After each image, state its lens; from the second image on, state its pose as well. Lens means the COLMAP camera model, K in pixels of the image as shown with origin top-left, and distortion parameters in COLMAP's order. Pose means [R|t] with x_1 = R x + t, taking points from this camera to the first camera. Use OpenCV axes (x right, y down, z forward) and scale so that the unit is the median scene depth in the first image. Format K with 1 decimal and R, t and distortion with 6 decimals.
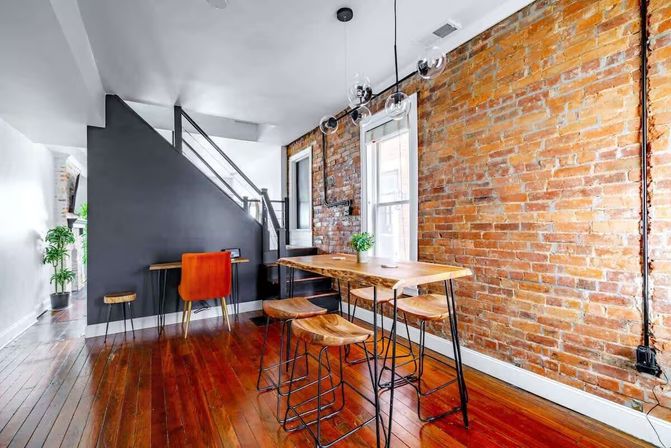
lens RADIAL K [[303.8, 0, 335.3], [0, 303.8, 227.2], [0, 0, 1]] dist [0.002705, 0.000402]
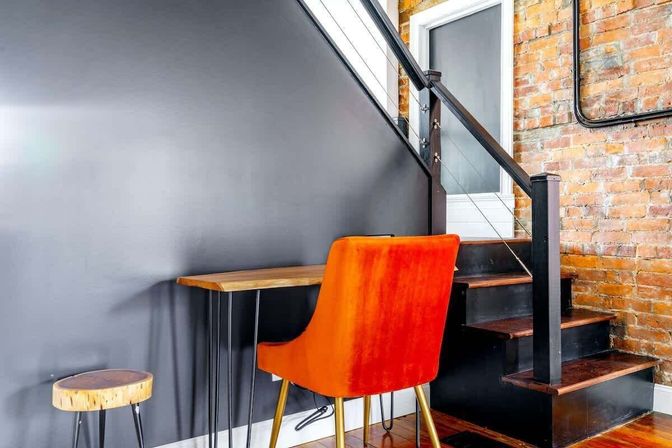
lens RADIAL K [[586.8, 0, 336.0], [0, 586.8, 224.0], [0, 0, 1]] dist [0.005565, 0.003718]
pose [[0.995583, 0.015827, 0.092543, -0.394278], [-0.015989, 0.999872, 0.001009, 0.052818], [-0.092515, -0.002484, 0.995708, 0.310699]]
